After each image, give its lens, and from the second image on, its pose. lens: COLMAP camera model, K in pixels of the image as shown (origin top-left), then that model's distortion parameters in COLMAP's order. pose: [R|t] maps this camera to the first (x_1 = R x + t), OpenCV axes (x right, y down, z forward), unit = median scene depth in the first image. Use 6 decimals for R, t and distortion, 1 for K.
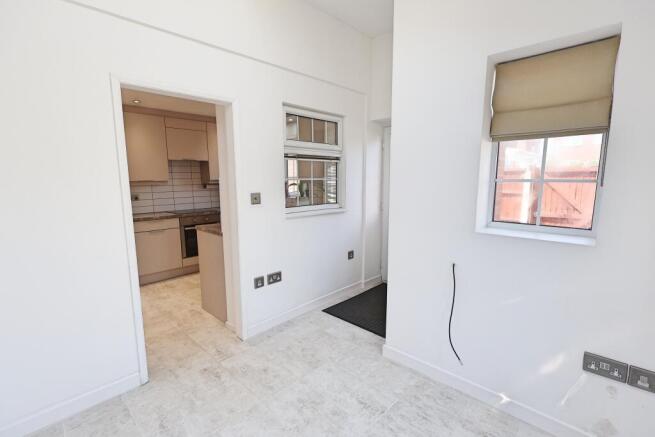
lens RADIAL K [[303.0, 0, 327.5], [0, 303.0, 218.5], [0, 0, 1]] dist [-0.002151, 0.000233]
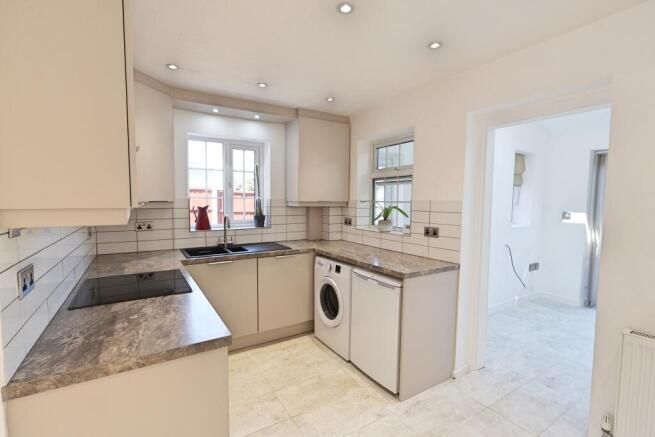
lens RADIAL K [[303.0, 0, 327.5], [0, 303.0, 218.5], [0, 0, 1]] dist [-0.002151, 0.000233]
pose [[0.246536, -0.053858, 0.967636, -1.237765], [0.118846, 0.992599, 0.024968, -0.144501], [-0.961819, 0.108845, 0.251113, 1.115865]]
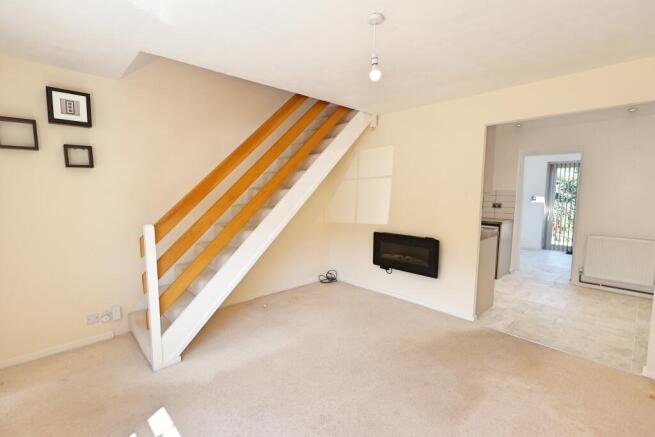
lens RADIAL K [[303.0, 0, 327.5], [0, 303.0, 218.5], [0, 0, 1]] dist [-0.002151, 0.000233]
pose [[0.053031, -0.091822, 0.994362, -2.106030], [0.126126, 0.988405, 0.084545, -0.244134], [-0.990596, 0.120931, 0.063997, 1.886684]]
